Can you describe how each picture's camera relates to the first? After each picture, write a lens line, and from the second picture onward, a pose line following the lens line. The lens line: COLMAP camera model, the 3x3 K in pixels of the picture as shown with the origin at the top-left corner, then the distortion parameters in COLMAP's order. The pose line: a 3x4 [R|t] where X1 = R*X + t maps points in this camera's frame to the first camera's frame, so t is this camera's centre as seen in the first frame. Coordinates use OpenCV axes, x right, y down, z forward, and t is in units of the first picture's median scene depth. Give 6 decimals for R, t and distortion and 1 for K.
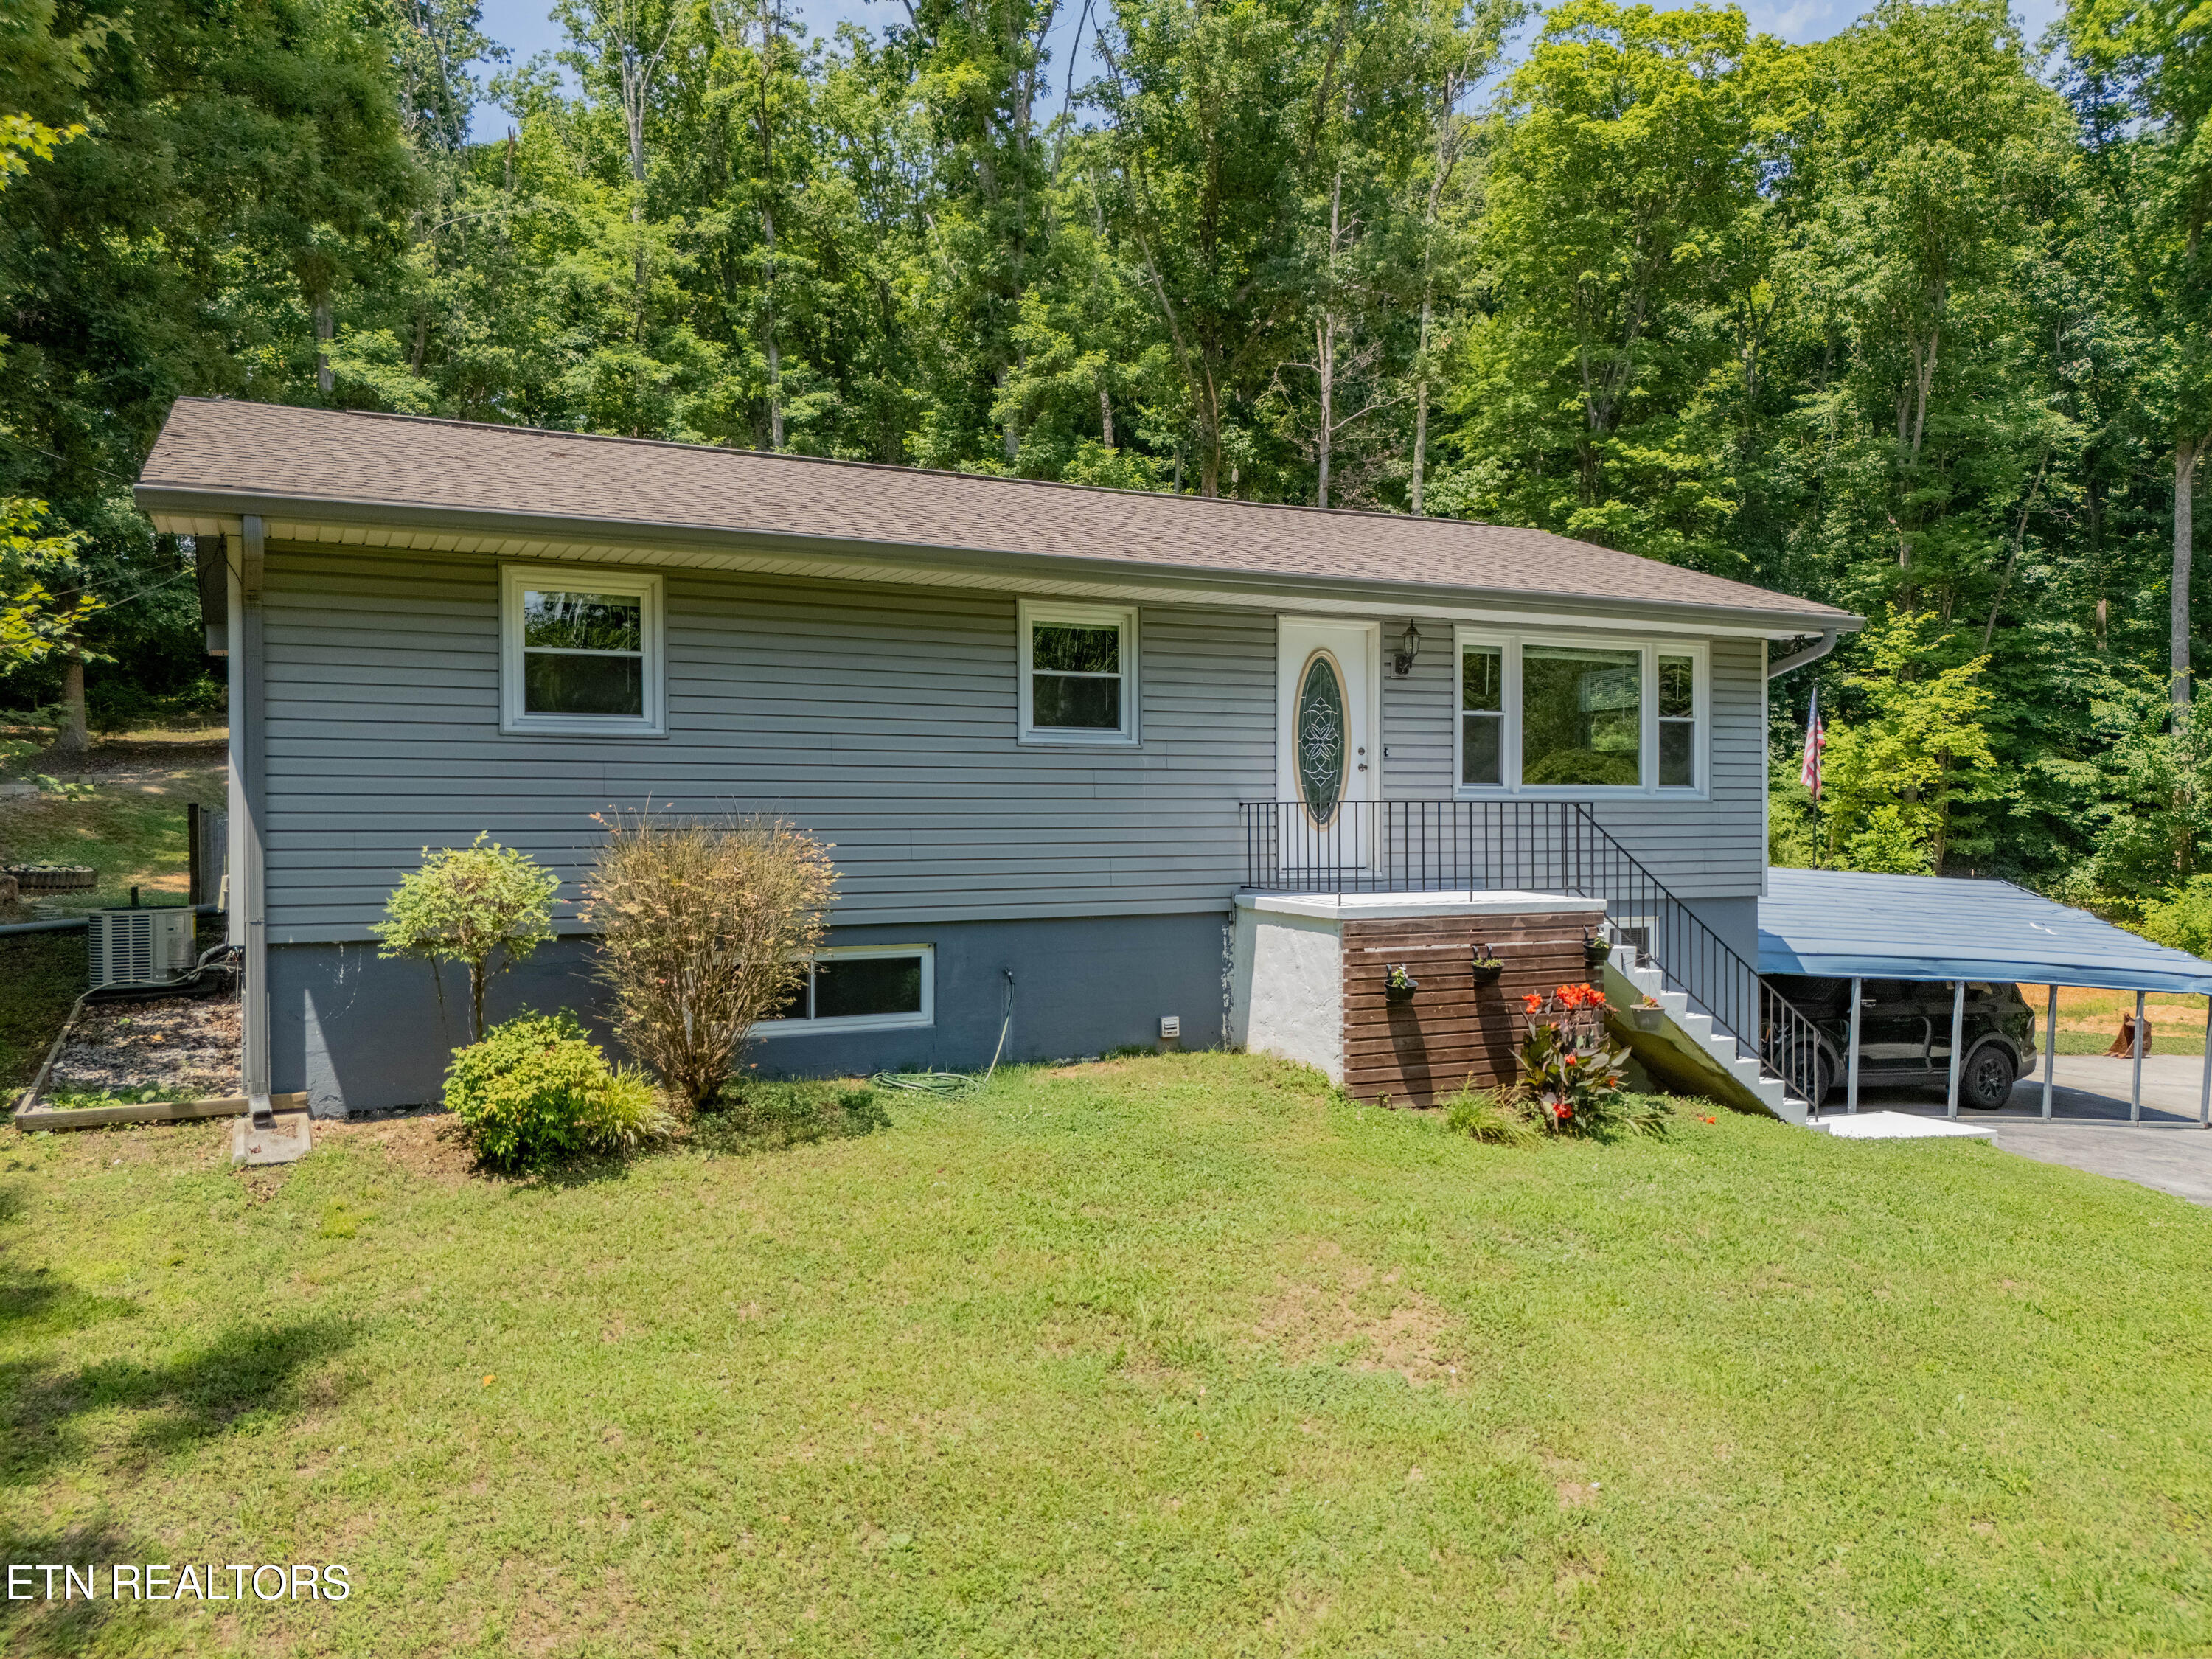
lens RADIAL K [[1693.4, 0, 1106.0], [0, 1693.4, 829.5], [0, 0, 1]] dist [0.006024, -0.000605]
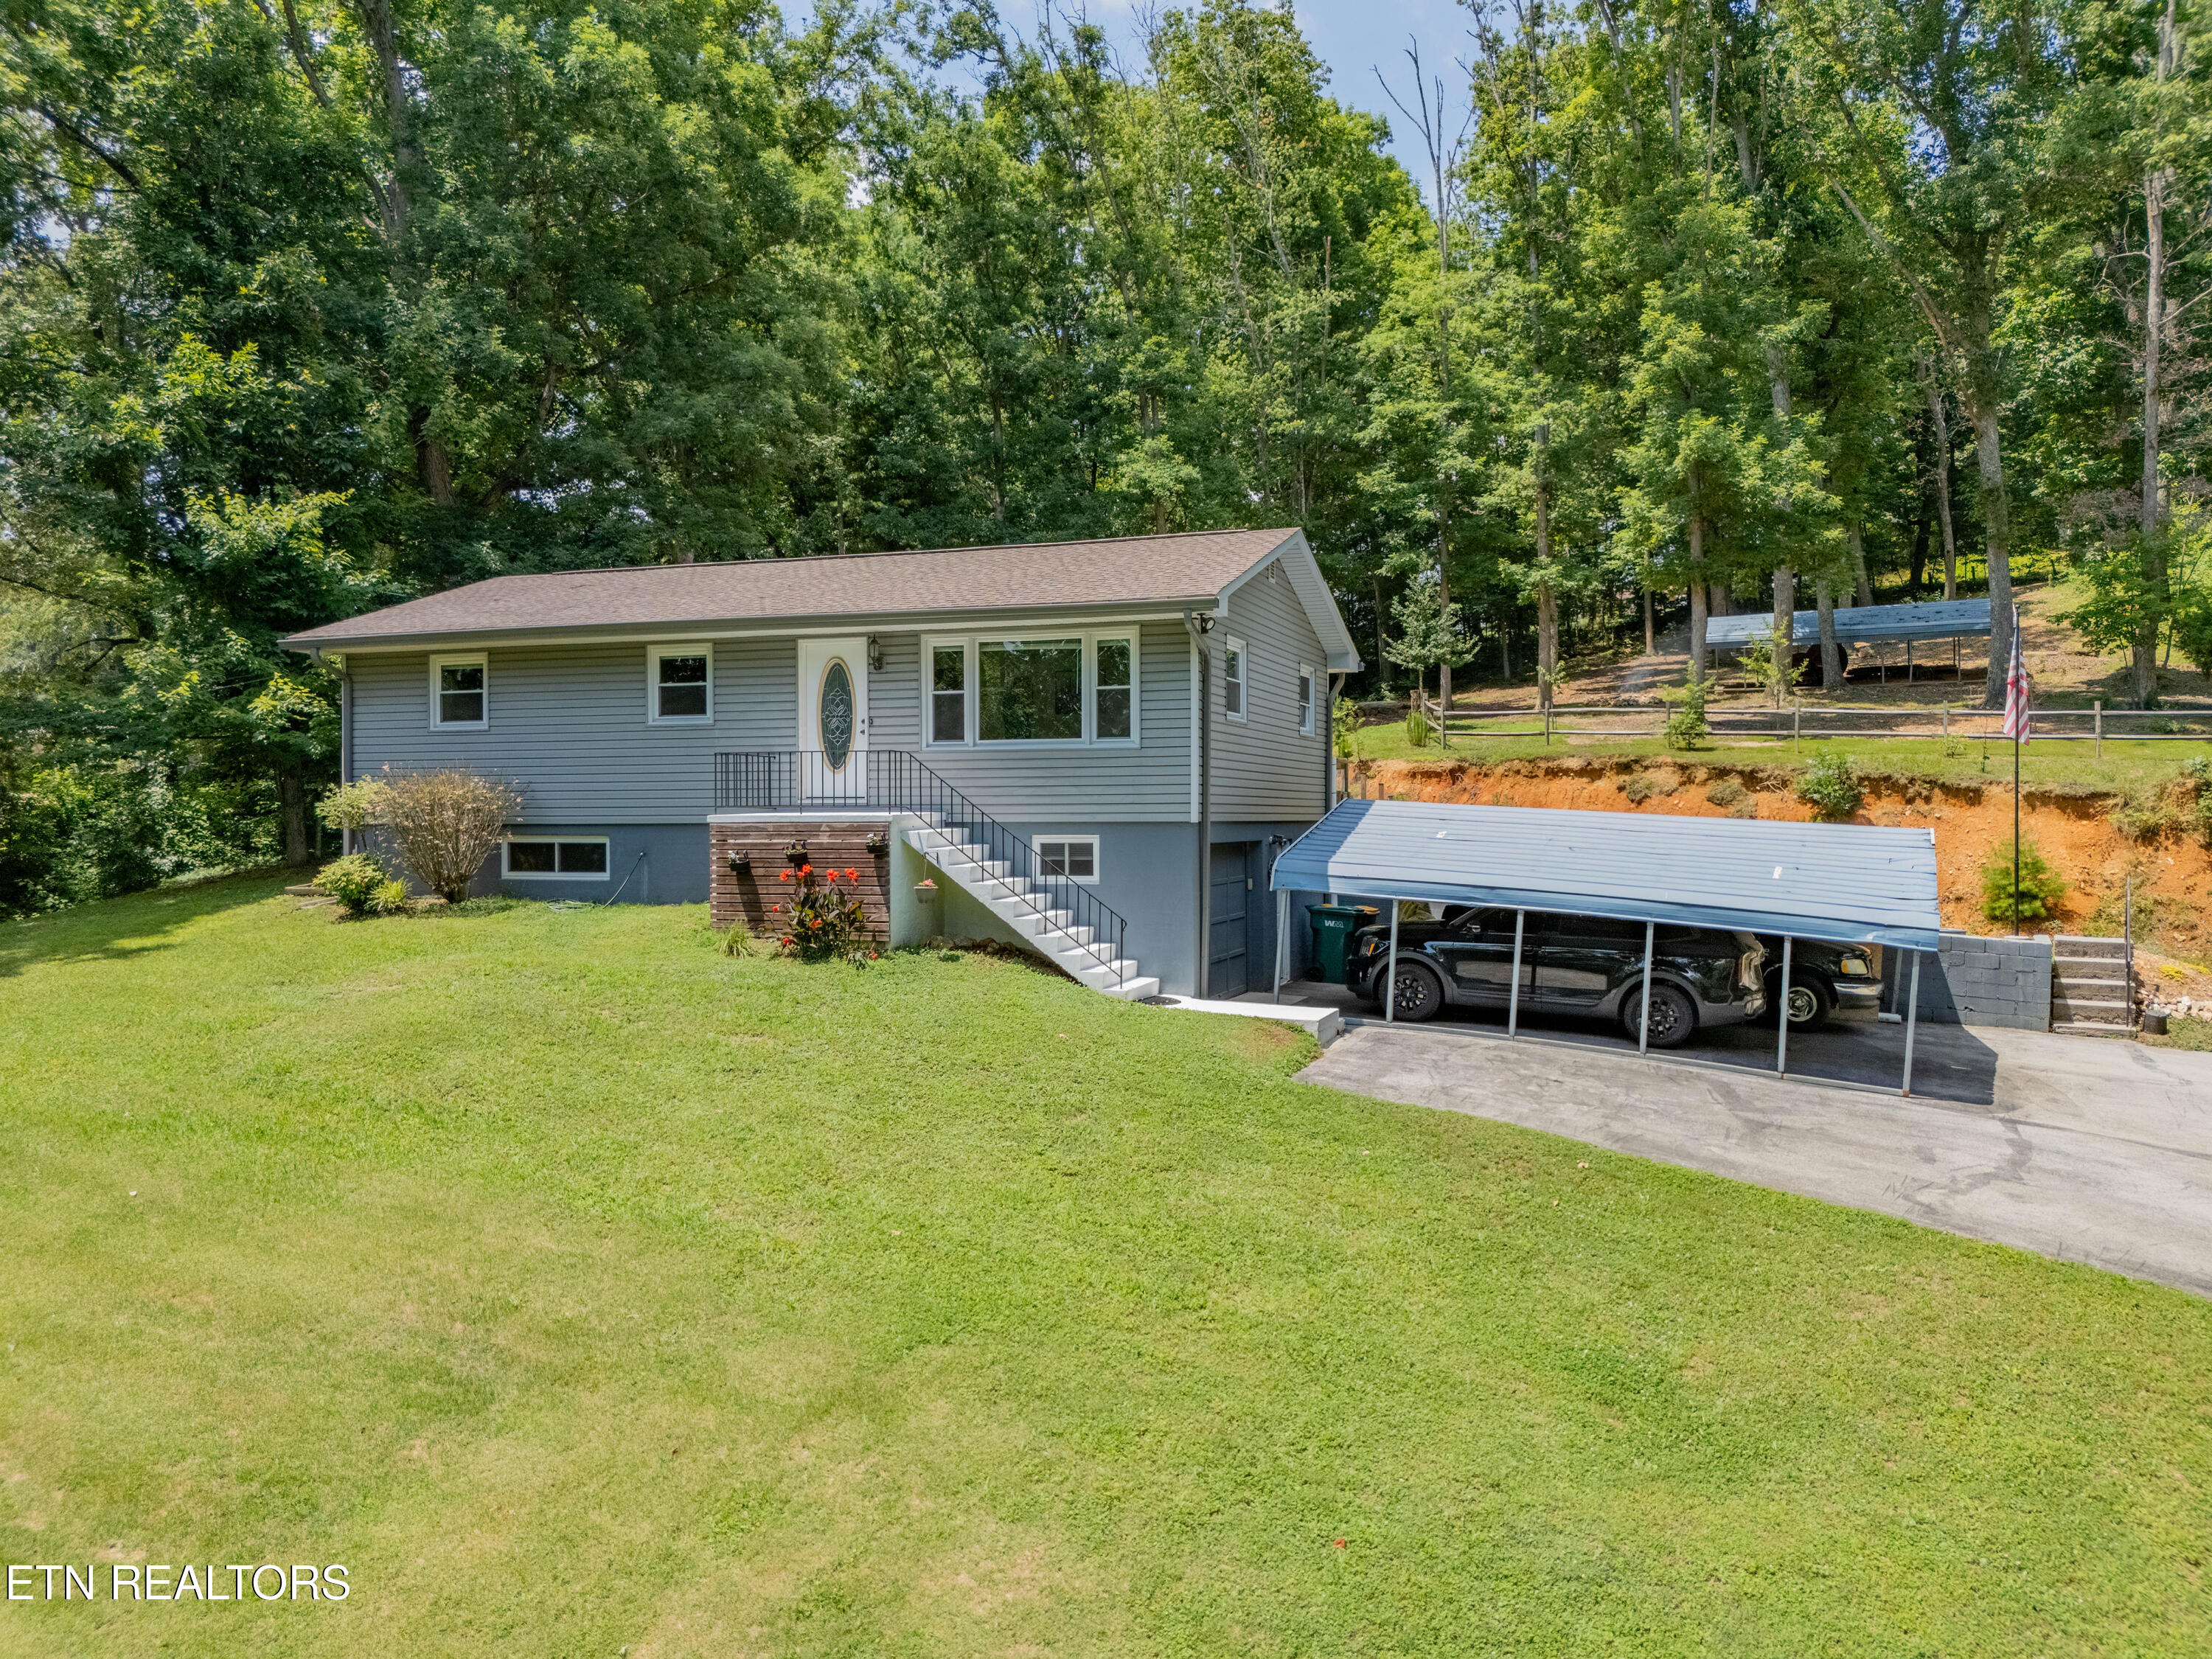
lens RADIAL K [[1693.4, 0, 1106.0], [0, 1693.4, 829.5], [0, 0, 1]] dist [0.006024, -0.000605]
pose [[0.703819, 0.006306, -0.710352, 1.457871], [-0.003650, 0.999979, 0.005261, 0.044695], [0.710370, -0.001110, 0.703827, 0.074240]]
